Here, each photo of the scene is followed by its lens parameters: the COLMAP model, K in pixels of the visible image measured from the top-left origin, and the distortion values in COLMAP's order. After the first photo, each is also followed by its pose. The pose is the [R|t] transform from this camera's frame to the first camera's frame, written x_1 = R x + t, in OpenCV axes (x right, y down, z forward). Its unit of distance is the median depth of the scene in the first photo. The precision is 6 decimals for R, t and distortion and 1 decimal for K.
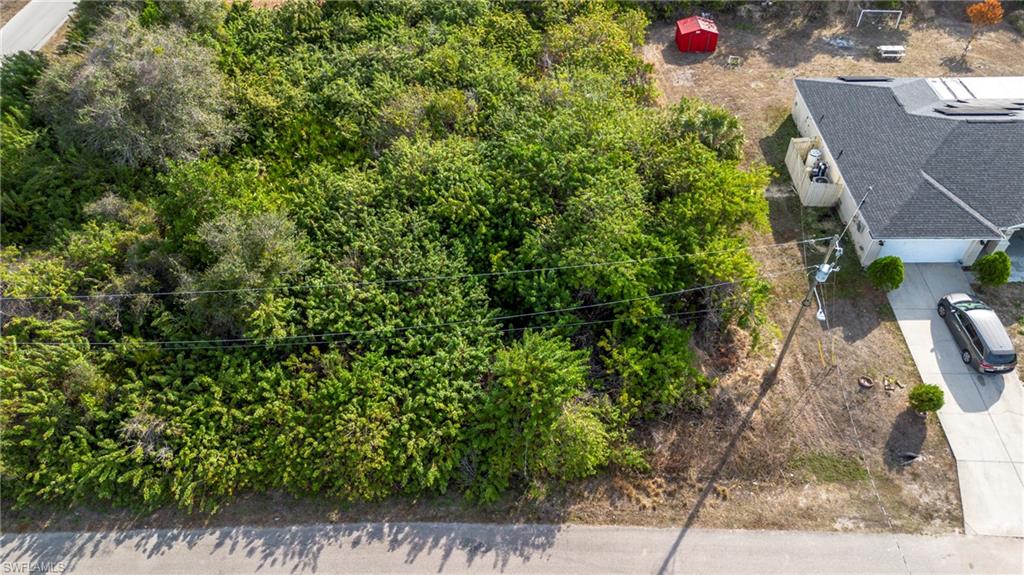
lens RADIAL K [[729.2, 0, 513.2], [0, 729.2, 288.9], [0, 0, 1]] dist [0.055513, -0.047253]
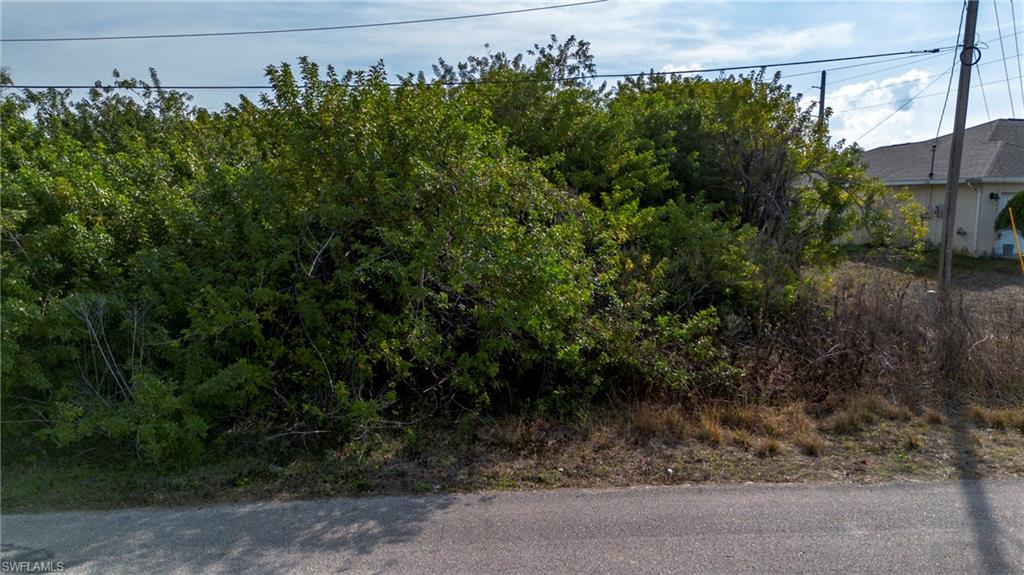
lens RADIAL K [[729.2, 0, 517.5], [0, 729.2, 285.3], [0, 0, 1]] dist [0.055513, -0.047253]
pose [[0.992123, -0.006002, 0.125121, 0.053072], [0.083322, 0.777460, -0.623389, 0.396859], [-0.093535, 0.628904, 0.771836, 0.745035]]
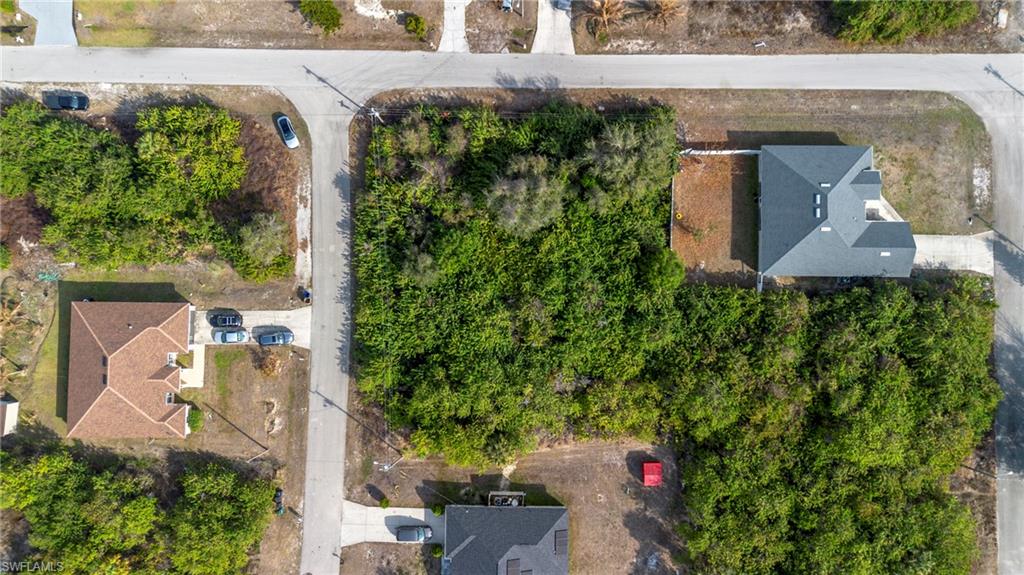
lens RADIAL K [[729.2, 0, 504.4], [0, 729.2, 282.3], [0, 0, 1]] dist [0.055513, -0.047253]
pose [[-0.006222, 0.998977, -0.044795, -0.198475], [-0.707694, 0.027250, 0.705993, -2.371530], [0.706492, 0.036094, 0.706801, -0.790176]]
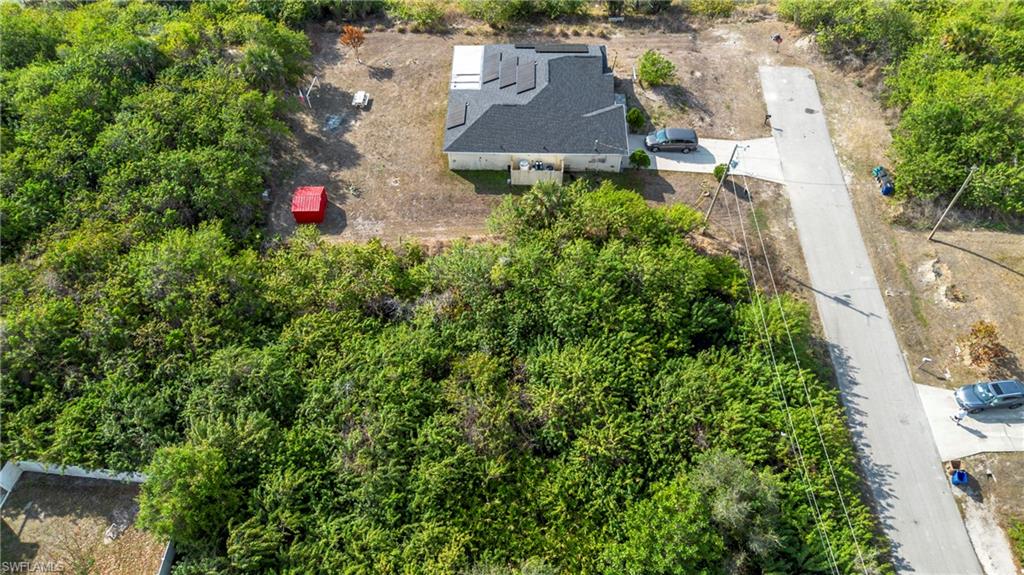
lens RADIAL K [[729.2, 0, 518.4], [0, 729.2, 290.0], [0, 0, 1]] dist [0.055513, -0.047253]
pose [[0.017947, -0.789807, 0.613093, -0.908089], [0.718000, 0.436916, 0.541831, -1.187955], [-0.695812, 0.430476, 0.574922, 0.418389]]
